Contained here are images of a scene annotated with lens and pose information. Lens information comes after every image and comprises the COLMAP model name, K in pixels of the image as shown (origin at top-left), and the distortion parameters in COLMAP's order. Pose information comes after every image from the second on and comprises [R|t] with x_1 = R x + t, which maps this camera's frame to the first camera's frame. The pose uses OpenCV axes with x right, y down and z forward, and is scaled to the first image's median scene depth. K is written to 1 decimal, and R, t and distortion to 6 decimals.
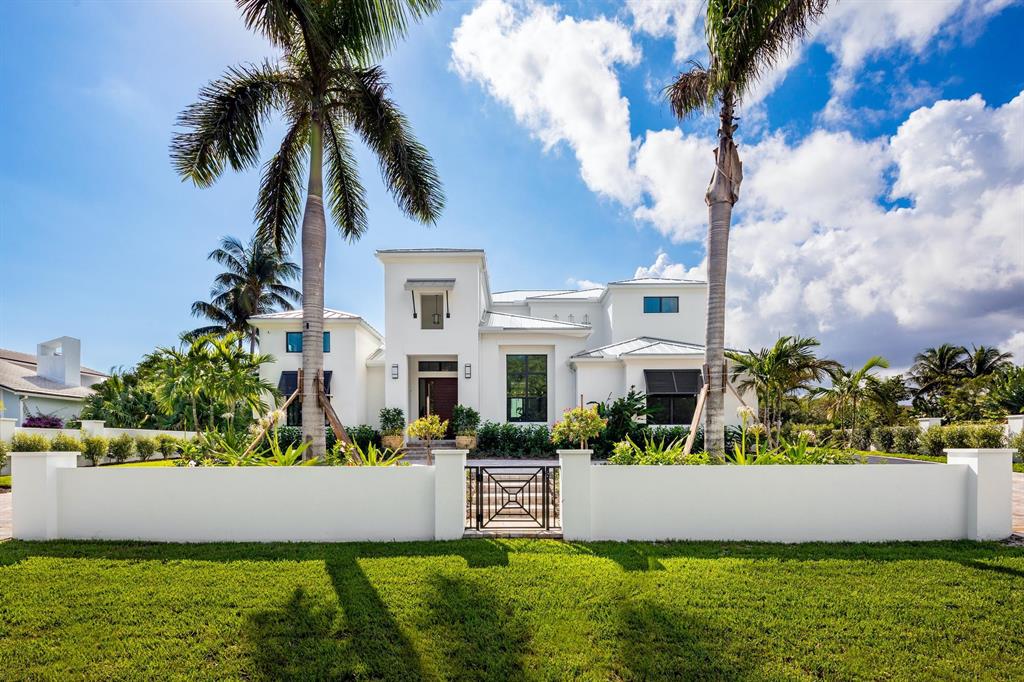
lens RADIAL K [[494.3, 0, 511.3], [0, 494.3, 444.0], [0, 0, 1]] dist [-0.000618, -0.000056]
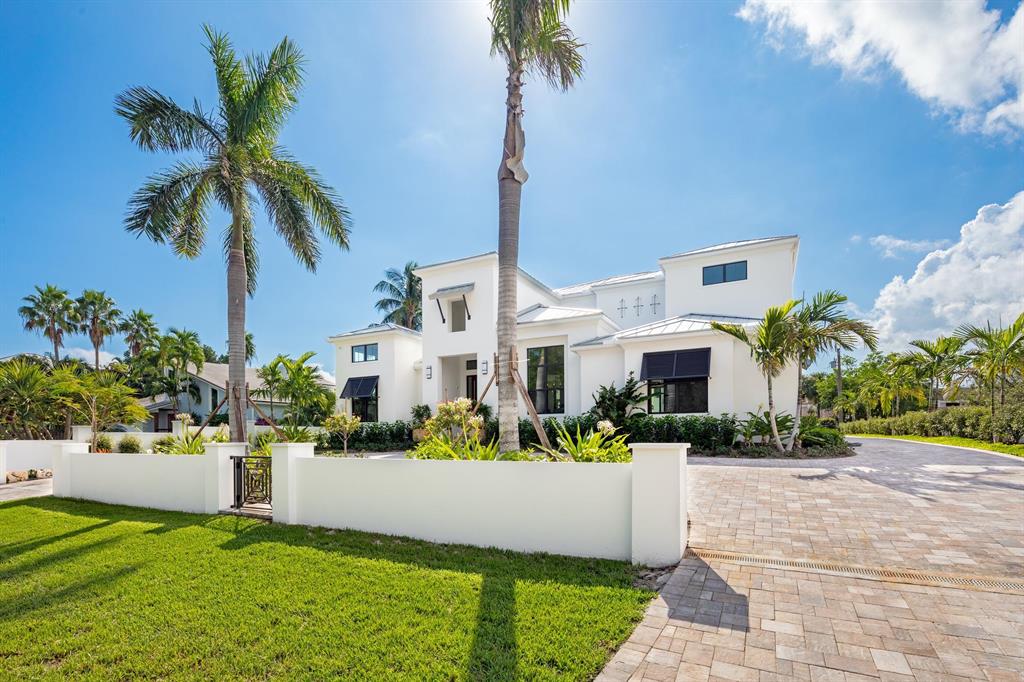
lens RADIAL K [[494.9, 0, 512.0], [0, 494.9, 416.2], [0, 0, 1]] dist [0.001766, -0.000190]
pose [[0.885386, -0.021066, -0.464379, 0.451811], [0.001643, 0.999108, -0.042191, 0.001305], [0.464854, 0.036592, 0.884631, 0.096926]]
